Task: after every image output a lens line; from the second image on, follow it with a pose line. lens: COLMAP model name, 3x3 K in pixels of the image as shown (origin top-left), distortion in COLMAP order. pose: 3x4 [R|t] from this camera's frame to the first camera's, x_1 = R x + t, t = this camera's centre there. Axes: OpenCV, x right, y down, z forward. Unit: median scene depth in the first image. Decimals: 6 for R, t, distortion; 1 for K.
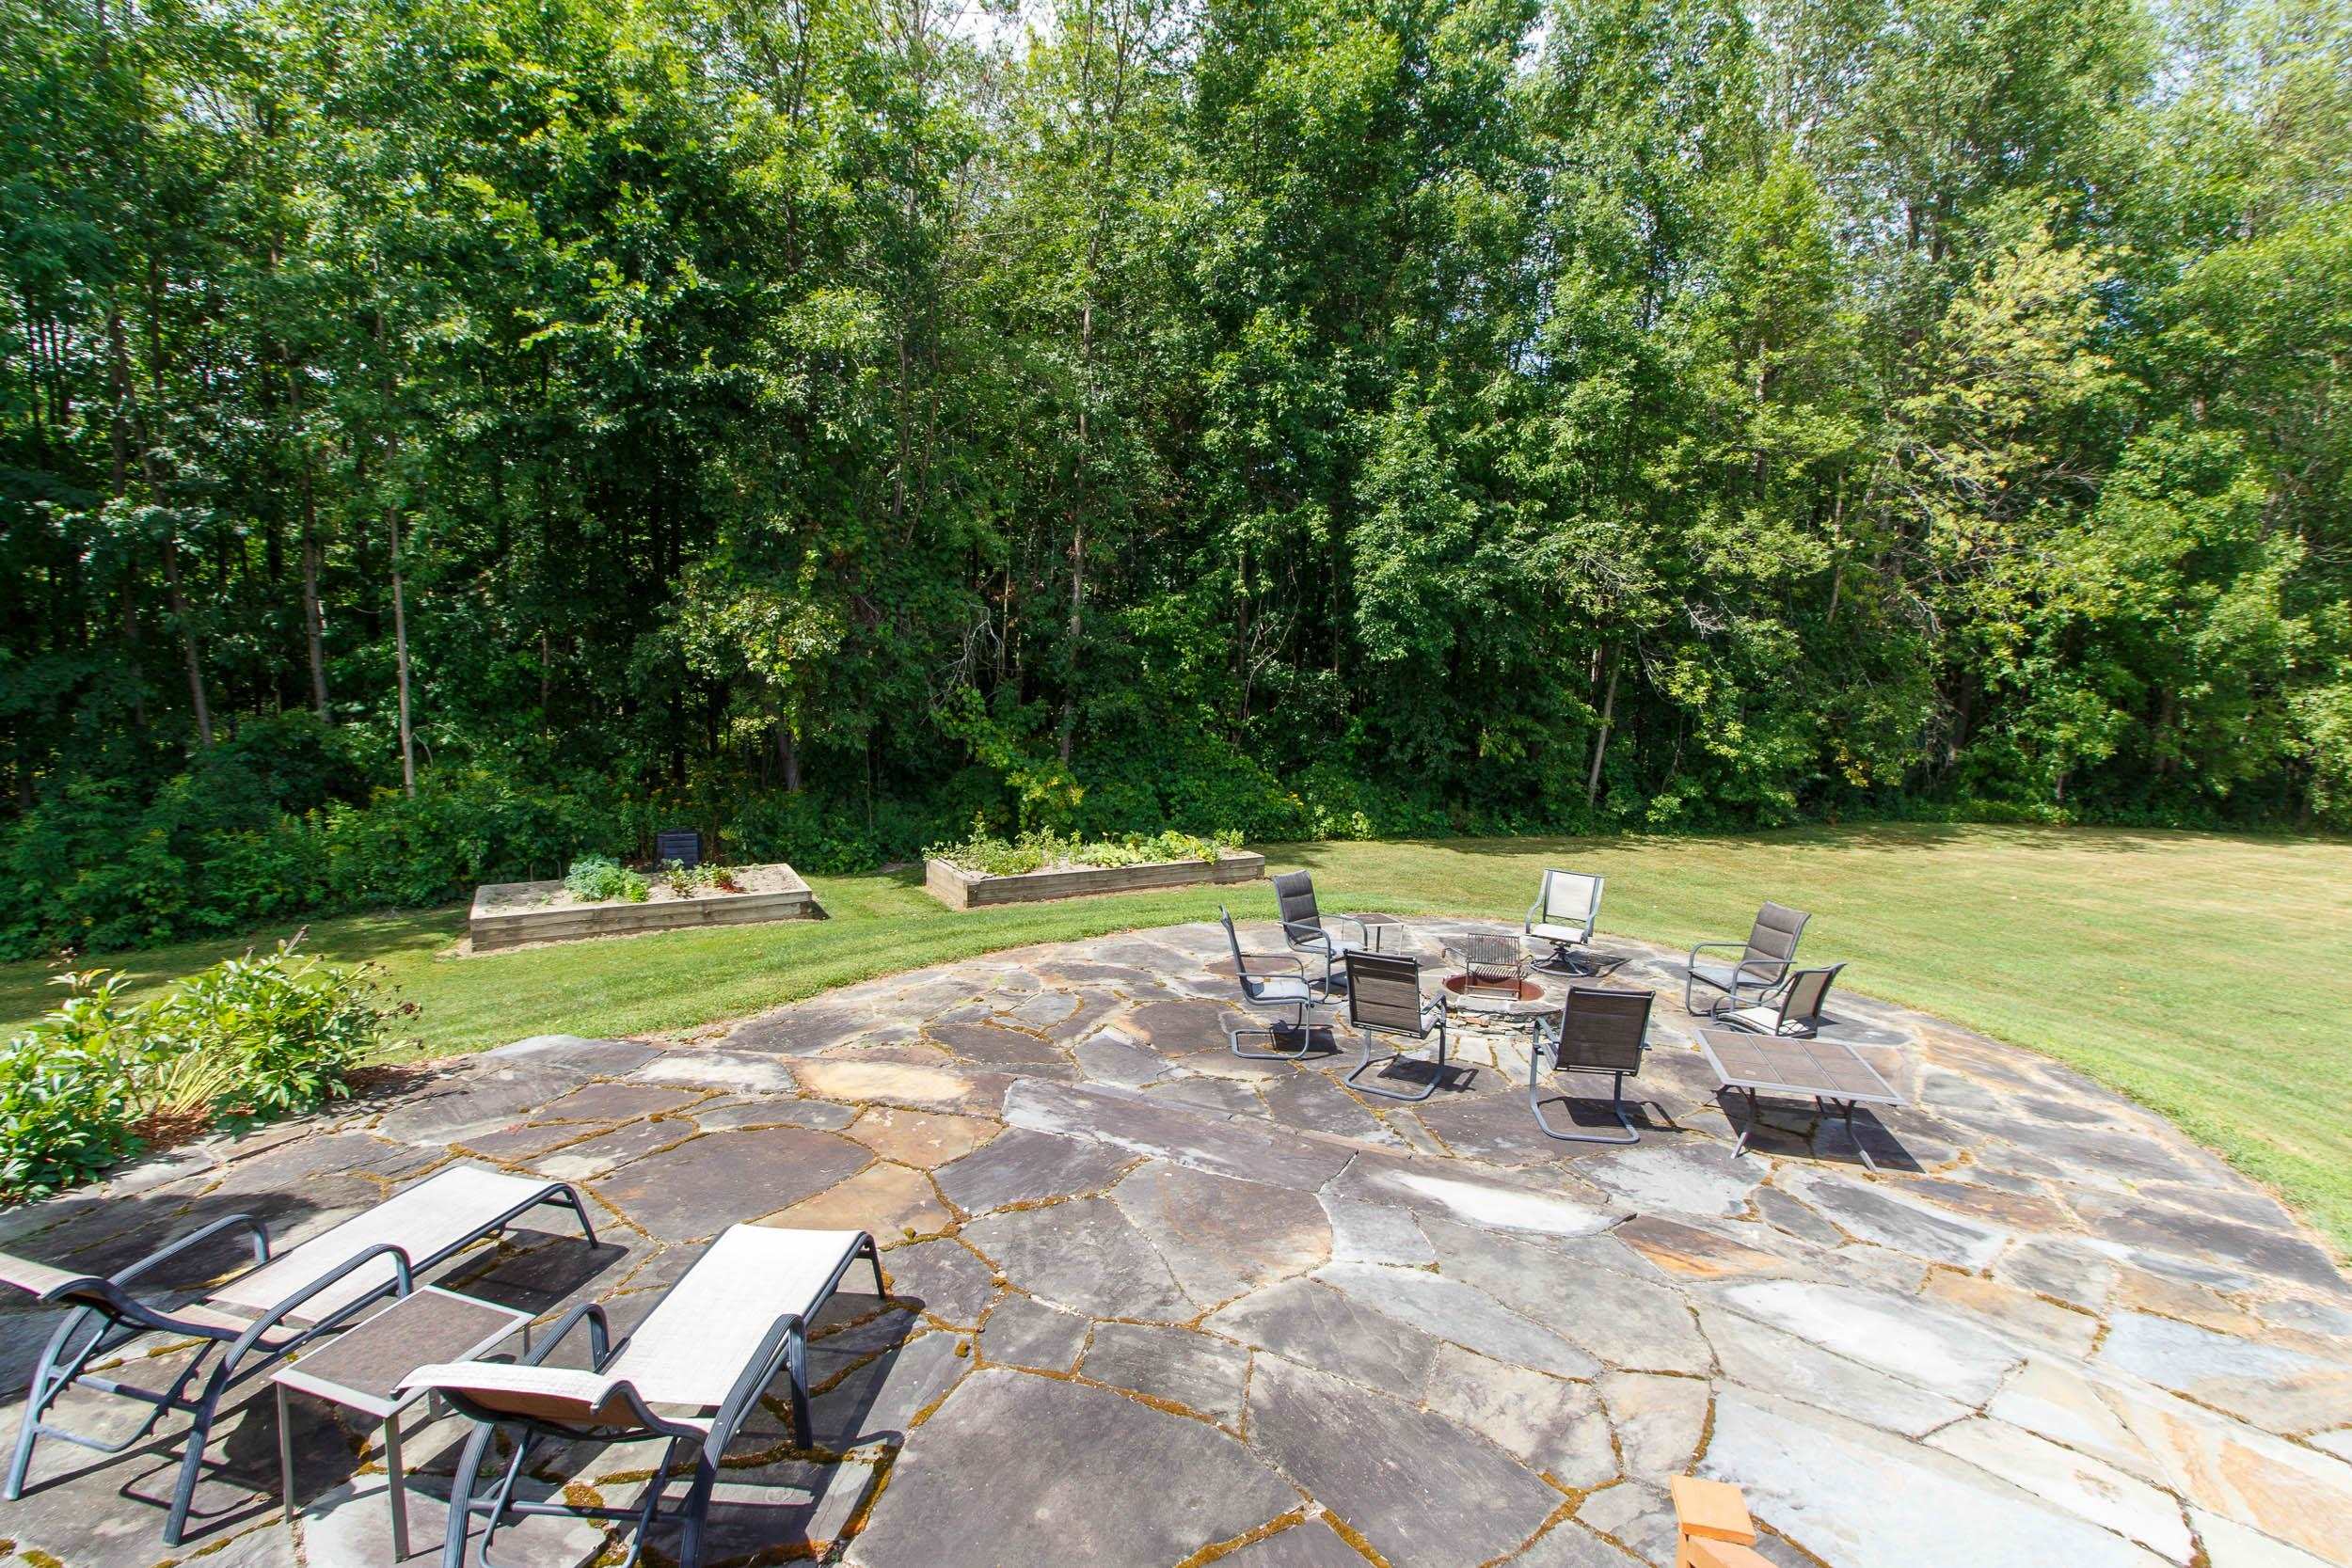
lens RADIAL K [[1083.2, 0, 1195.7], [0, 1083.2, 782.0], [0, 0, 1]] dist [0.001842, 0.002826]
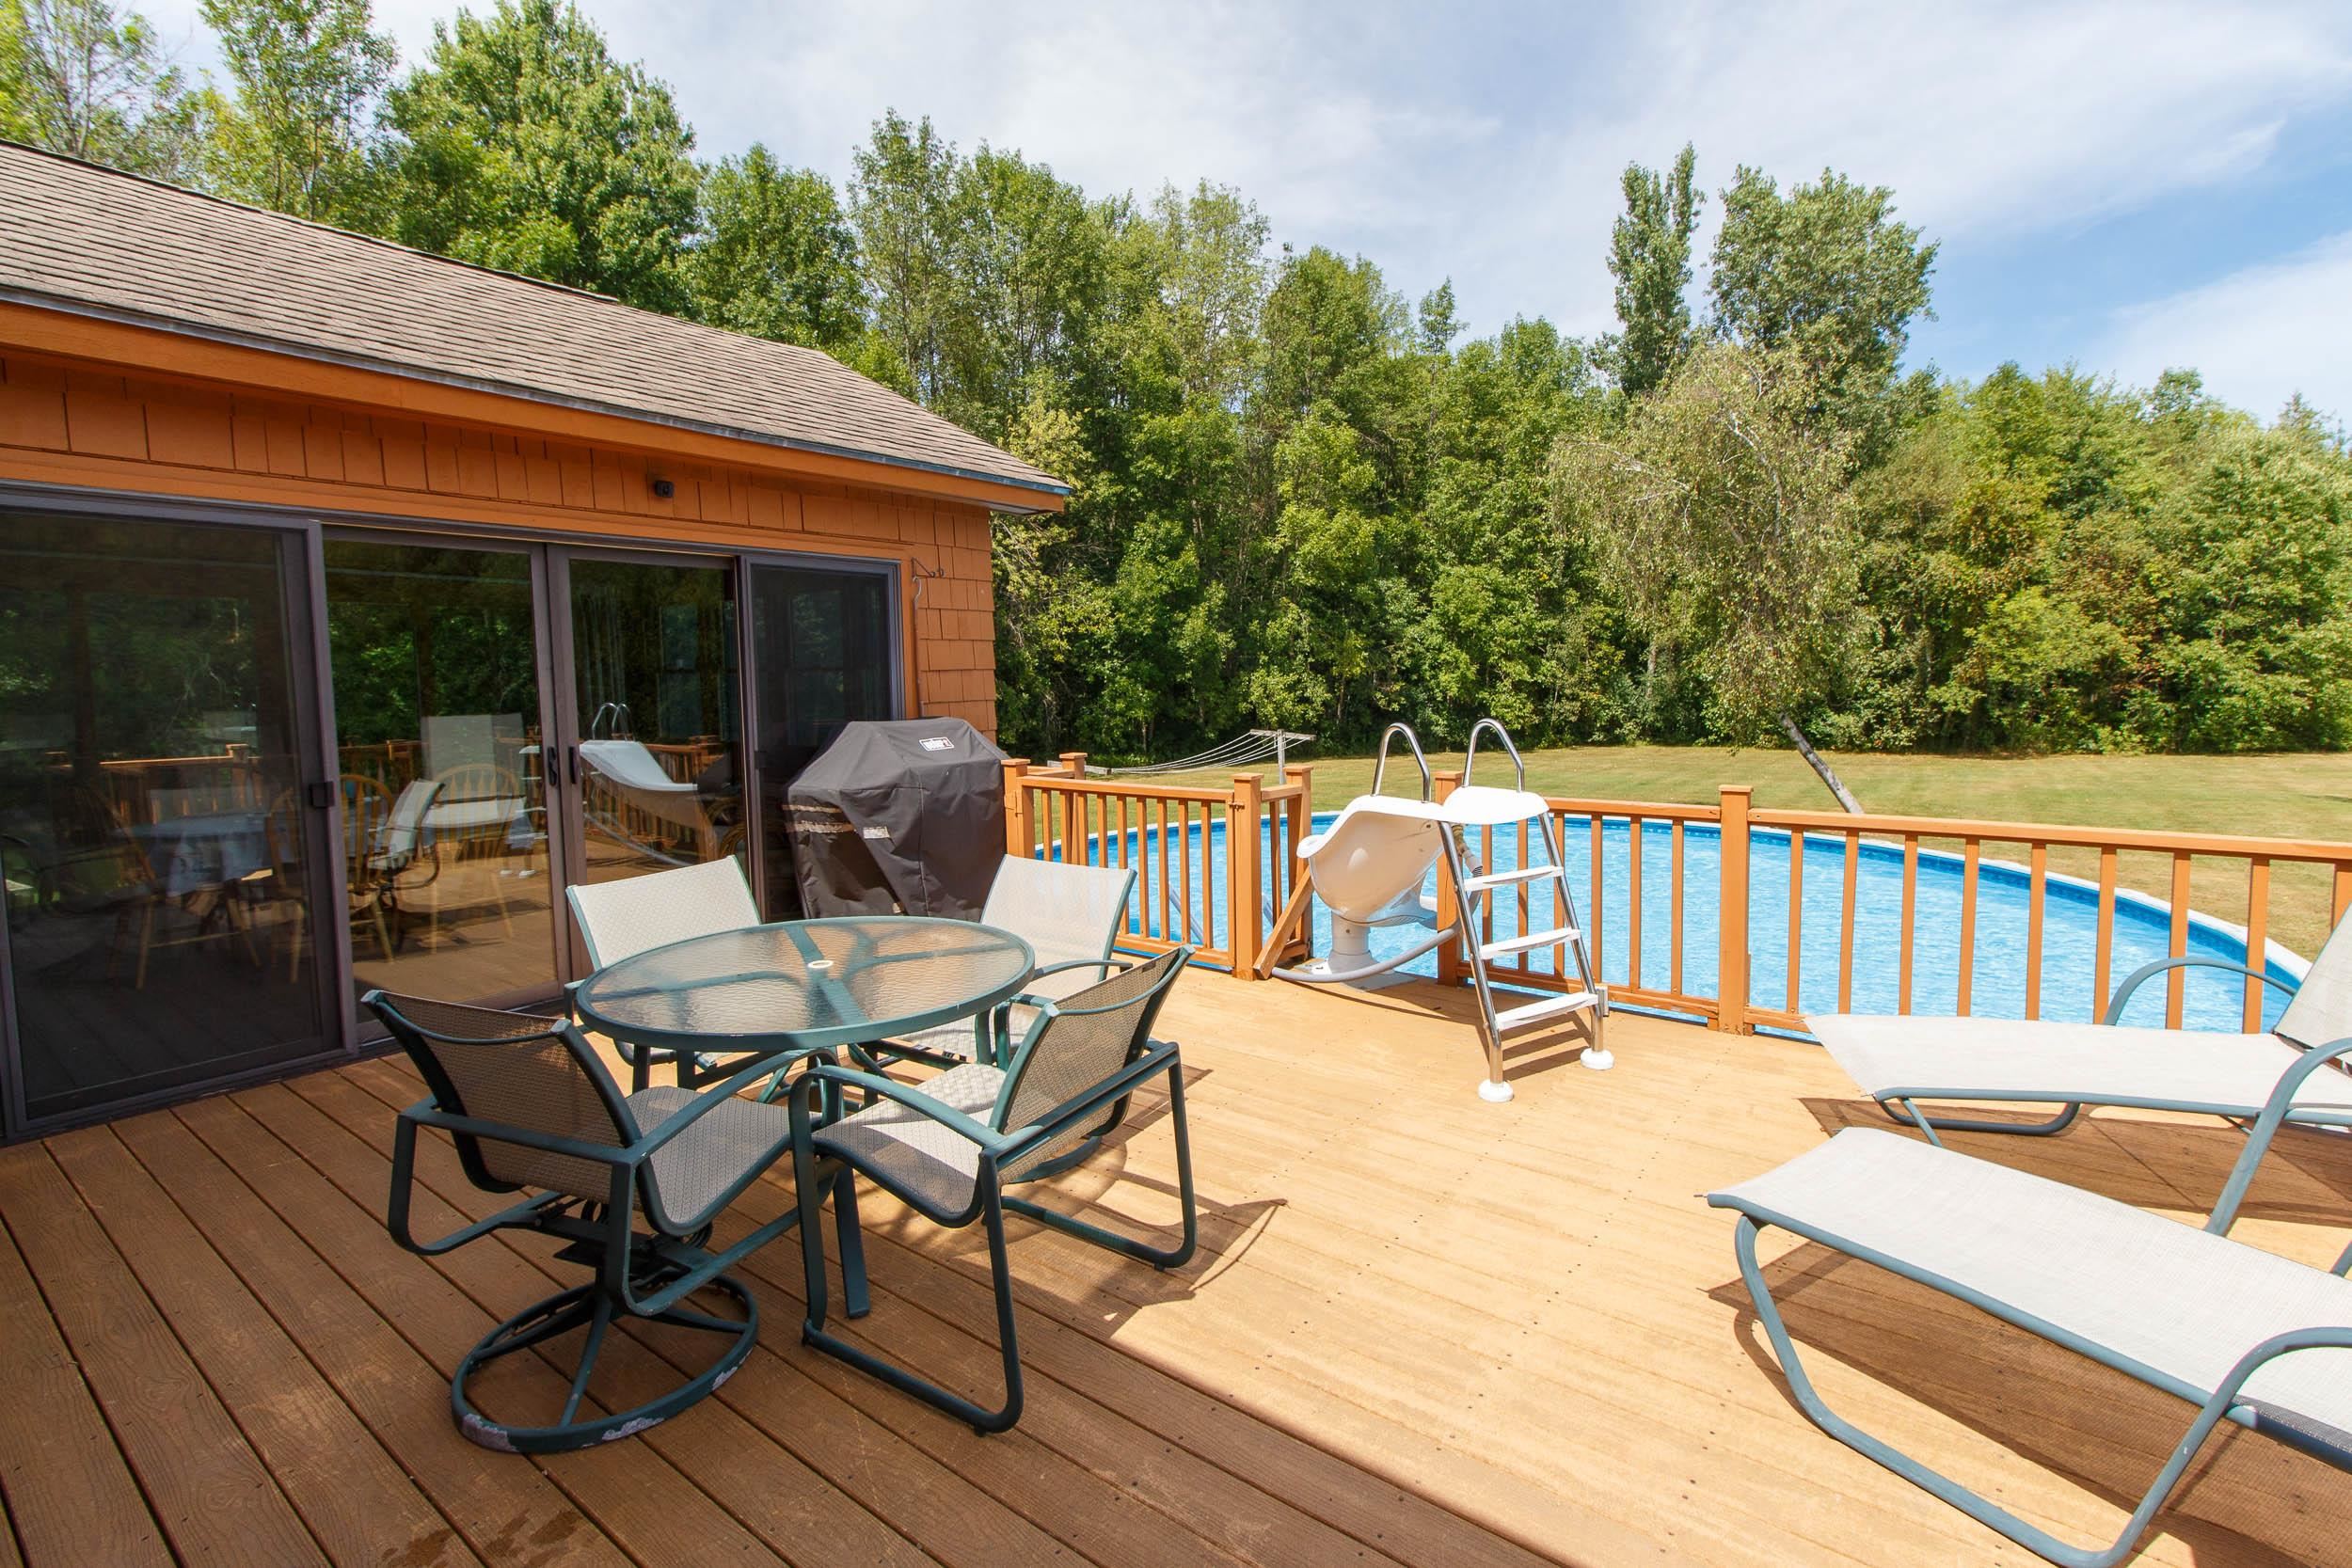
lens RADIAL K [[1083.2, 0, 1191.7], [0, 1083.2, 751.5], [0, 0, 1]] dist [0.001842, 0.002826]
pose [[0.851338, -0.082172, 0.518142, 0.077557], [0.100140, 0.994950, -0.006747, 0.044500], [-0.514971, 0.057631, 0.855268, -0.434015]]
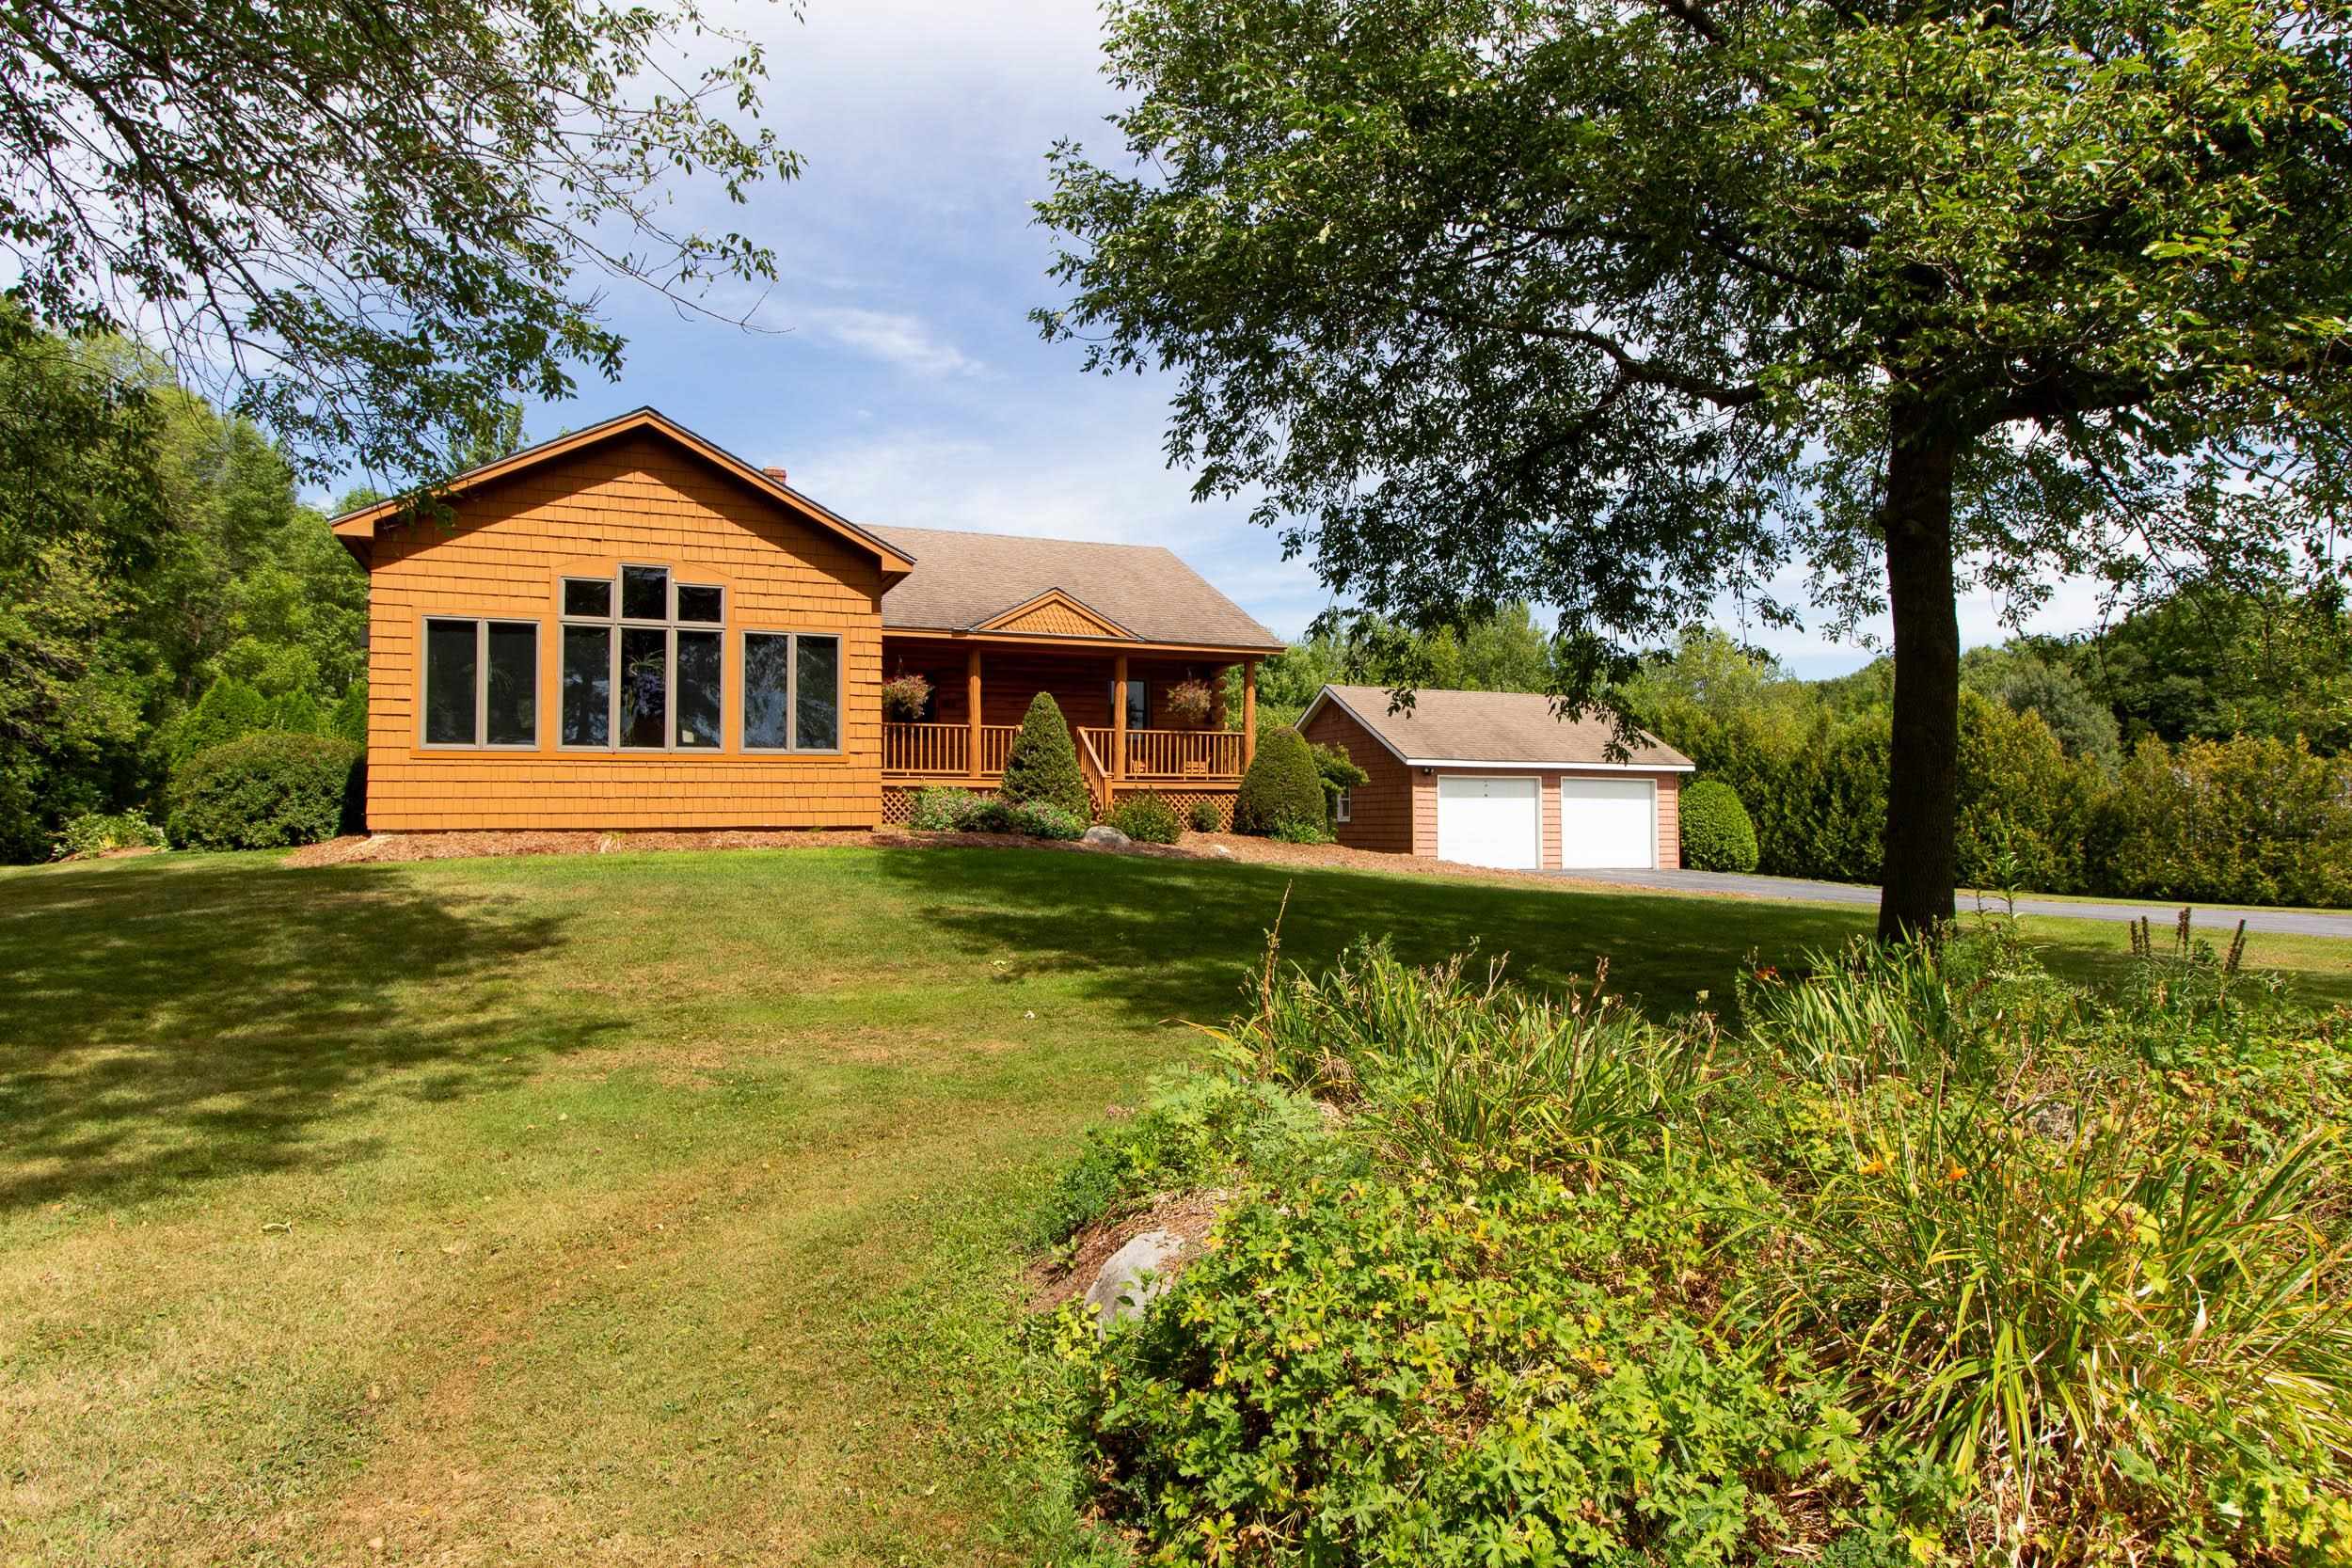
lens RADIAL K [[1373.7, 0, 1180.3], [0, 1373.7, 759.2], [0, 0, 1]] dist [0.001214, 0.000802]
pose [[-0.032305, 0.016961, 0.999334, -1.490575], [0.119827, 0.992710, -0.012975, 0.120132], [-0.992269, 0.119328, -0.034102, -0.652776]]
